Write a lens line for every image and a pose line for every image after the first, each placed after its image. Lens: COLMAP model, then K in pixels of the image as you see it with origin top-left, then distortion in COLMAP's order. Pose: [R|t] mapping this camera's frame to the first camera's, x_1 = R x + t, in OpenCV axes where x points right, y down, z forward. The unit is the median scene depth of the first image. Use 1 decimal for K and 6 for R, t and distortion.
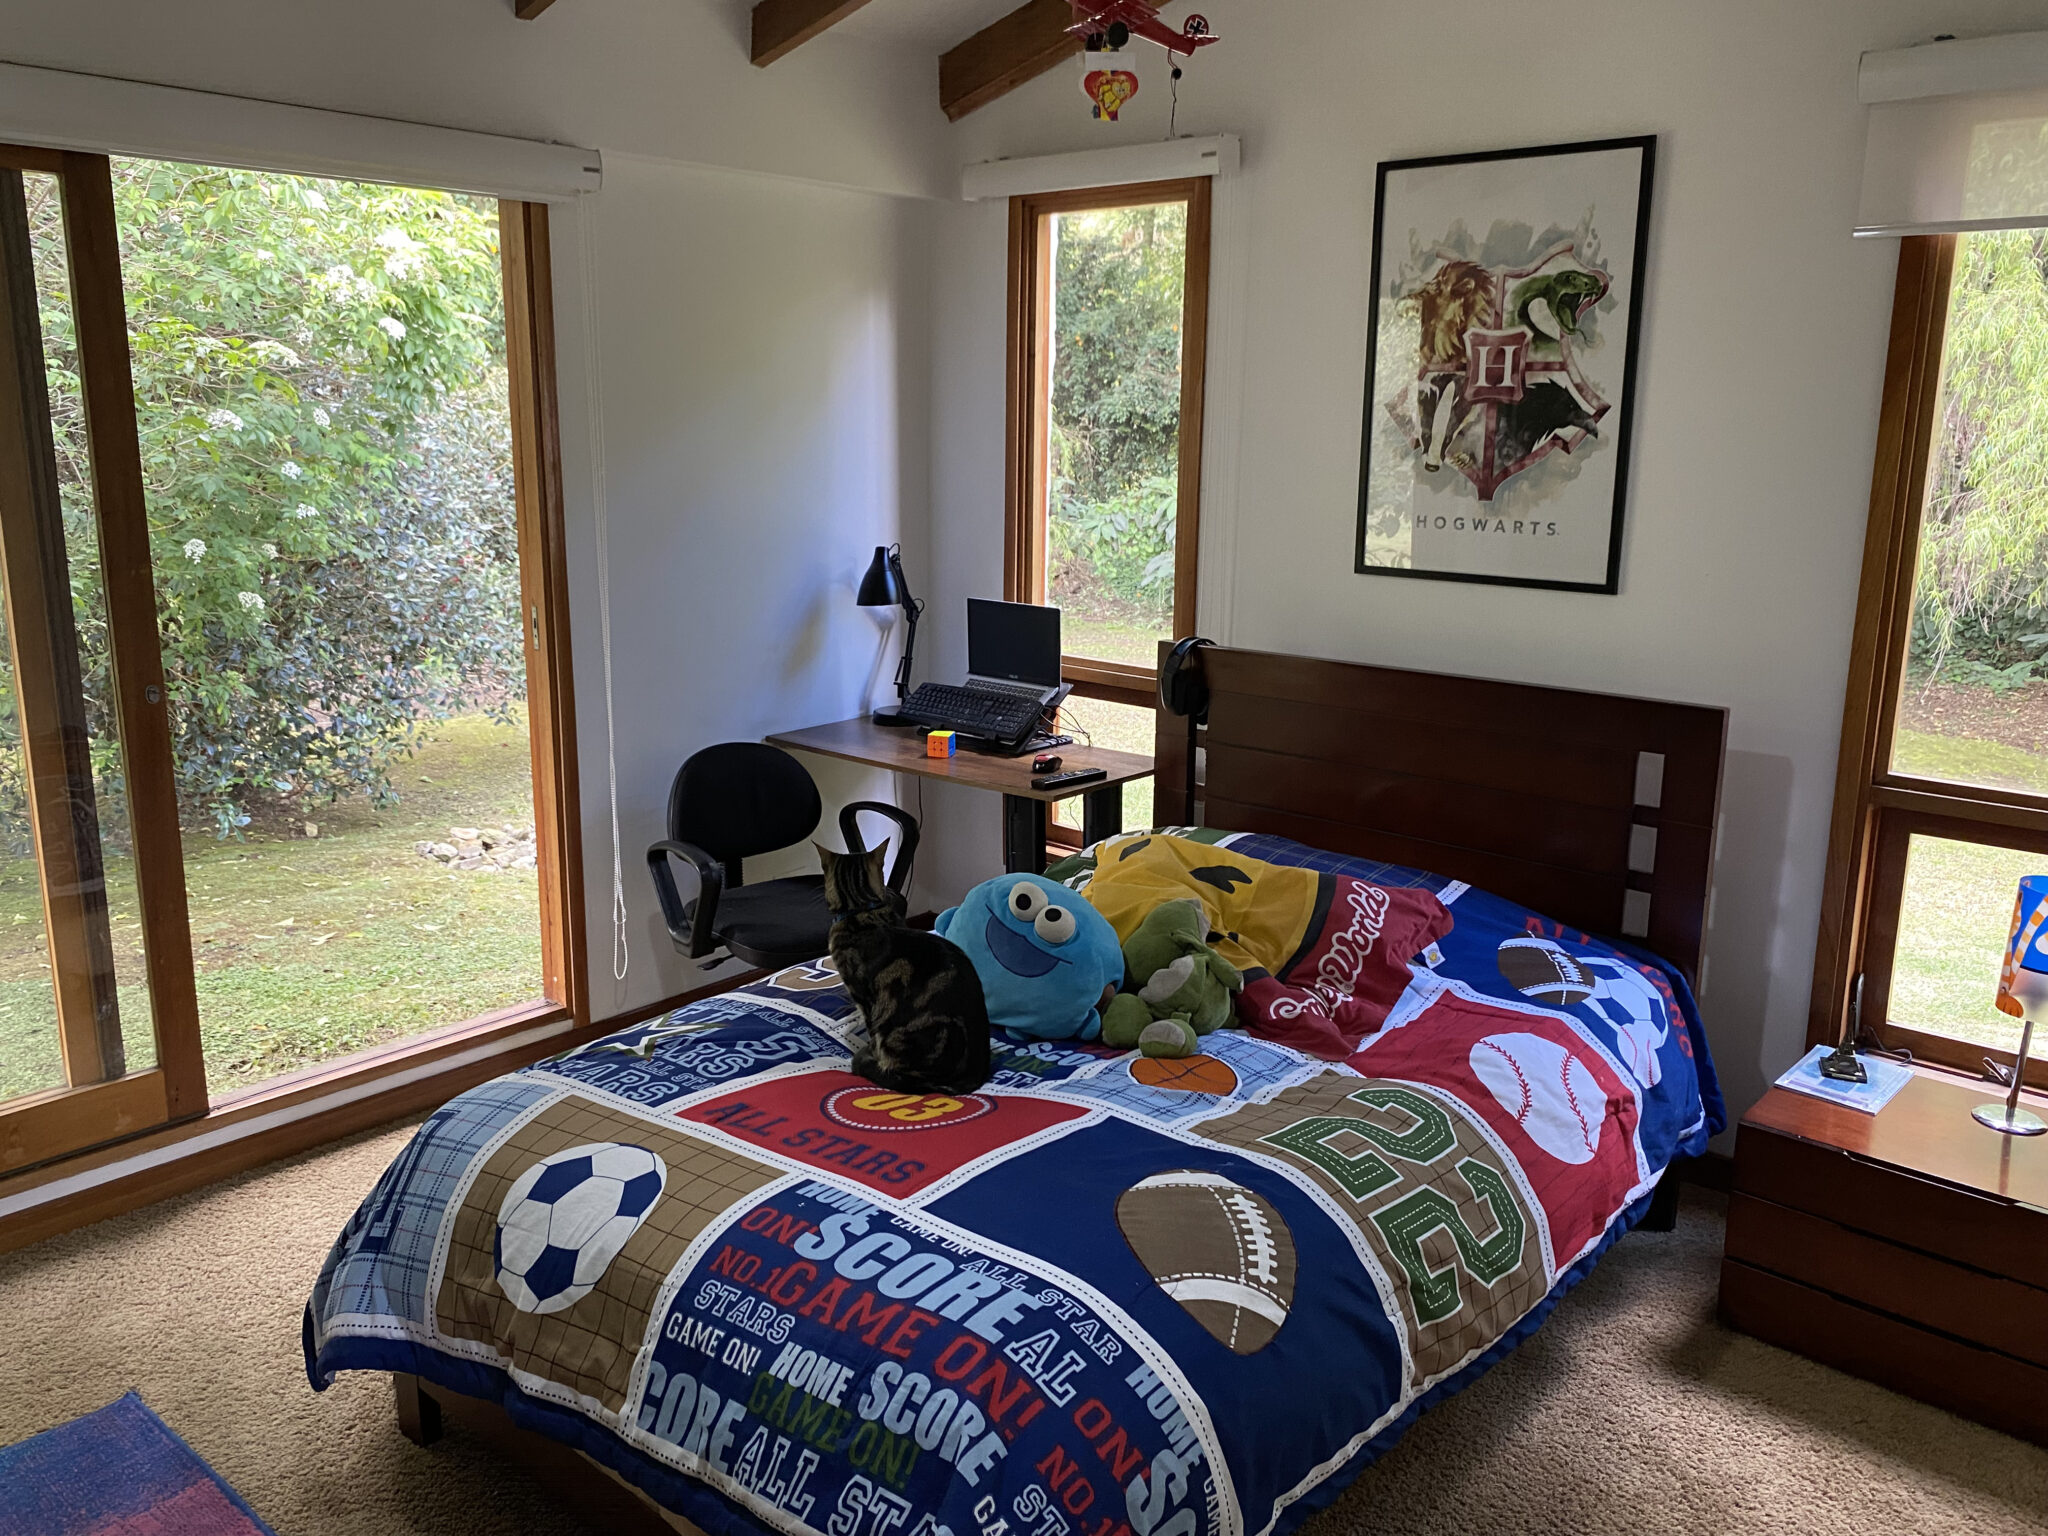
lens RADIAL K [[1562.3, 0, 1019.1], [0, 1562.3, 770.4], [0, 0, 1]] dist [0.056275, -0.076828]
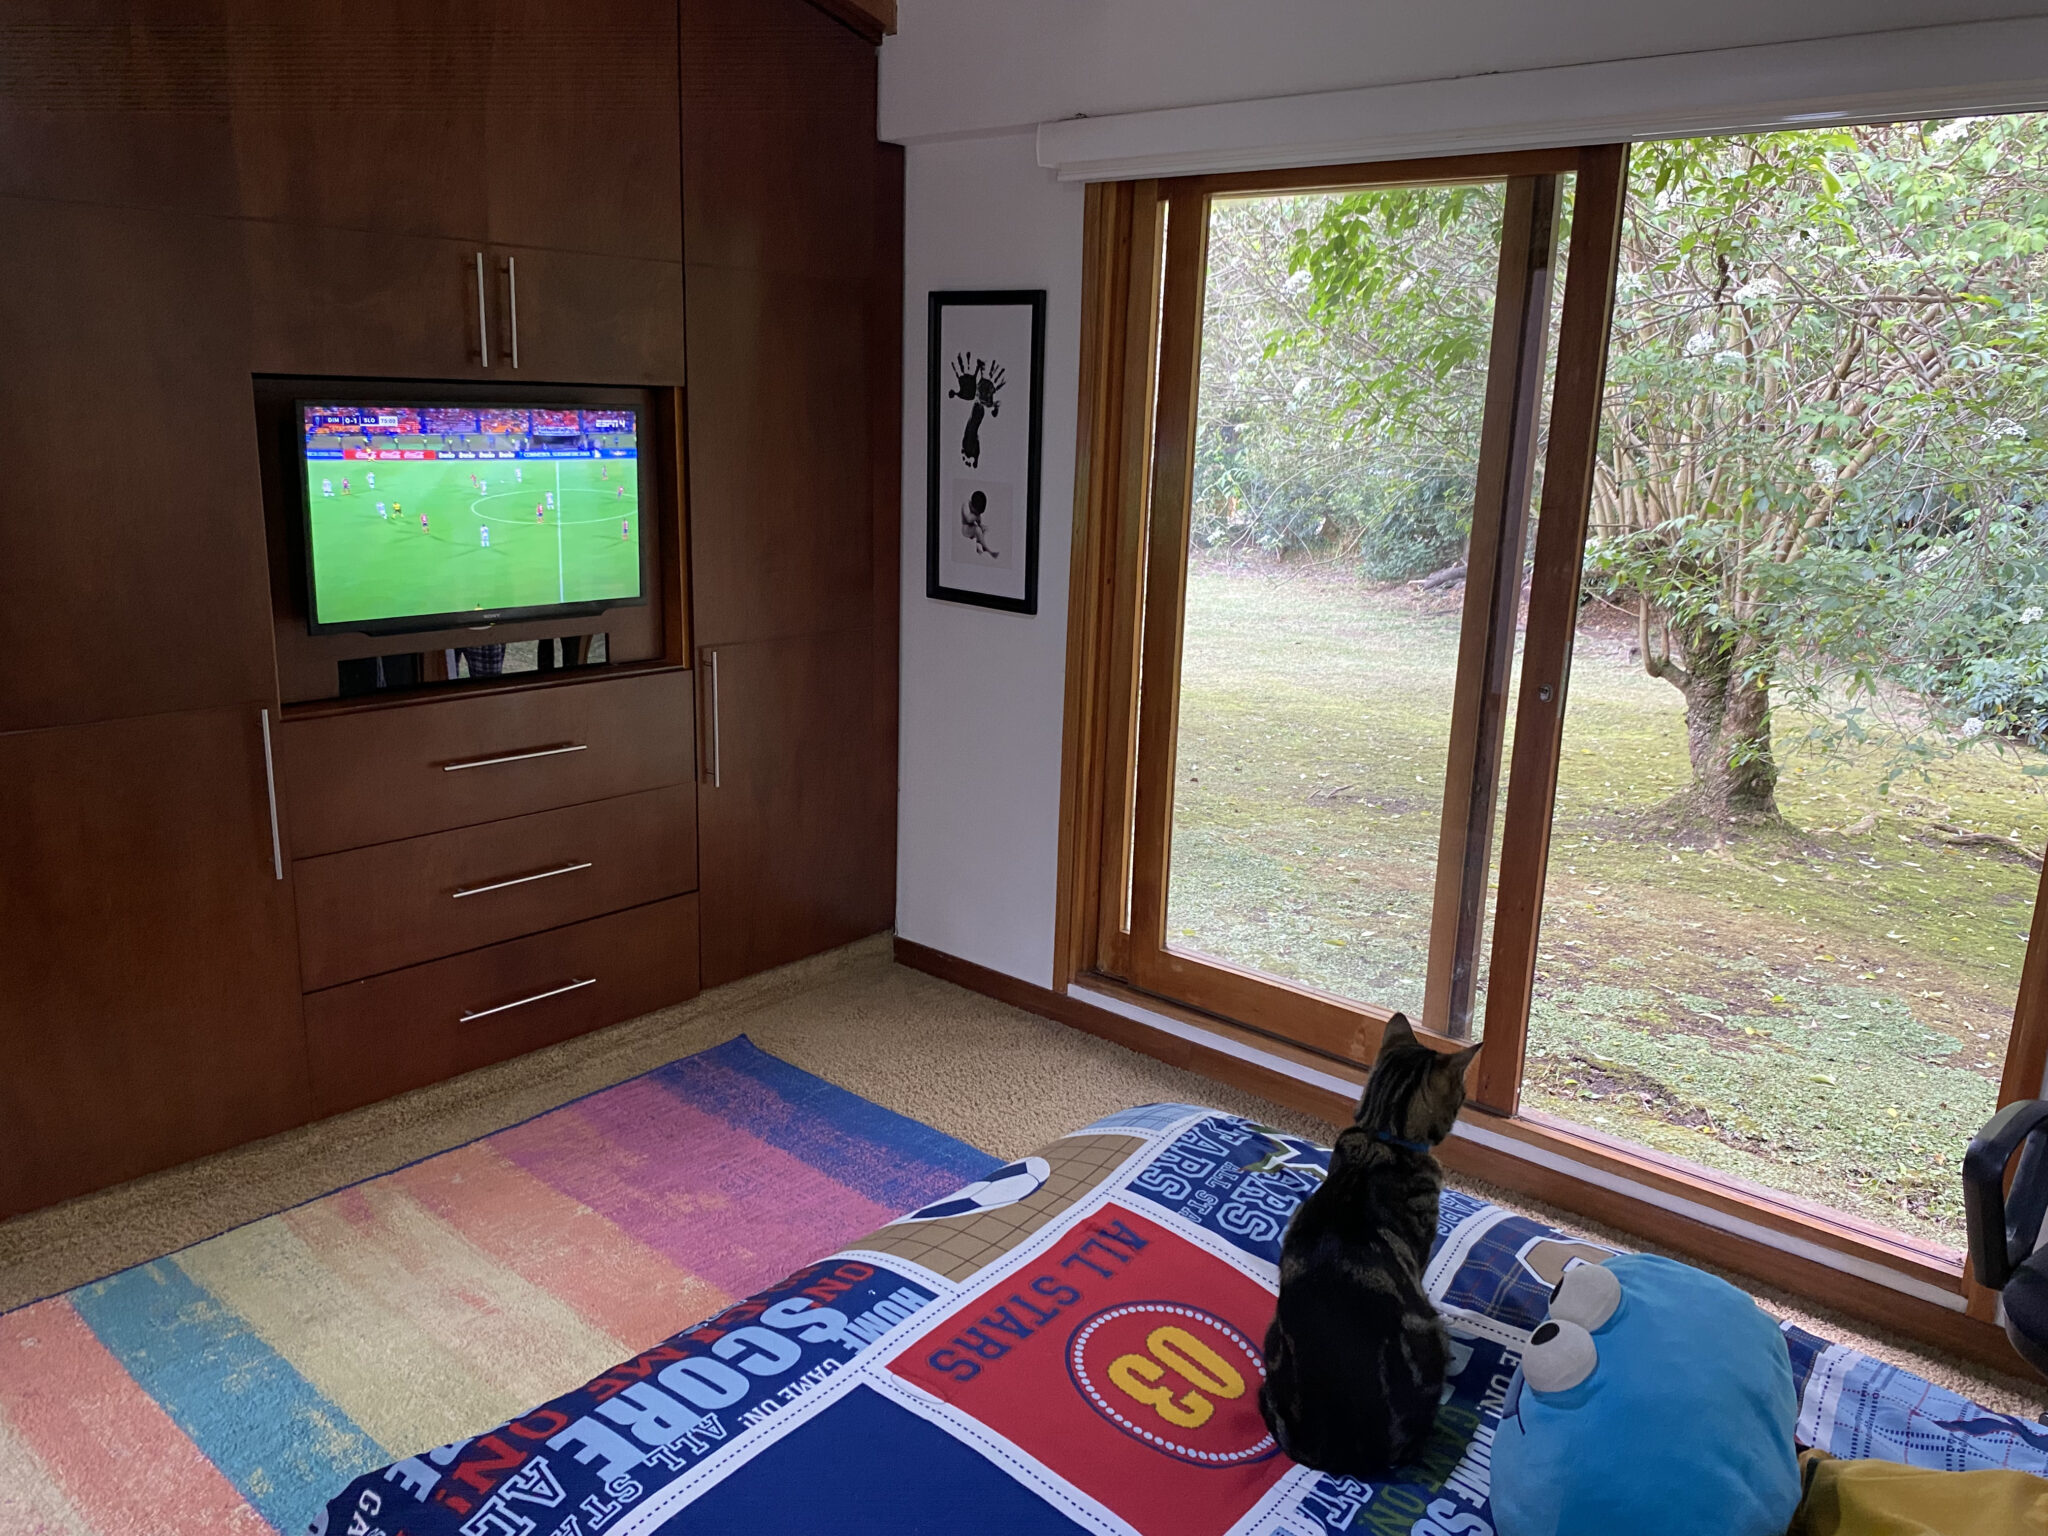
lens RADIAL K [[1562.3, 0, 1019.7], [0, 1562.3, 758.6], [0, 0, 1]] dist [0.056275, -0.076828]
pose [[0.010695, 0.227504, -0.973718, 0.682590], [-0.252388, 0.942860, 0.217522, -0.225993], [0.967567, 0.243429, 0.067503, 1.004186]]
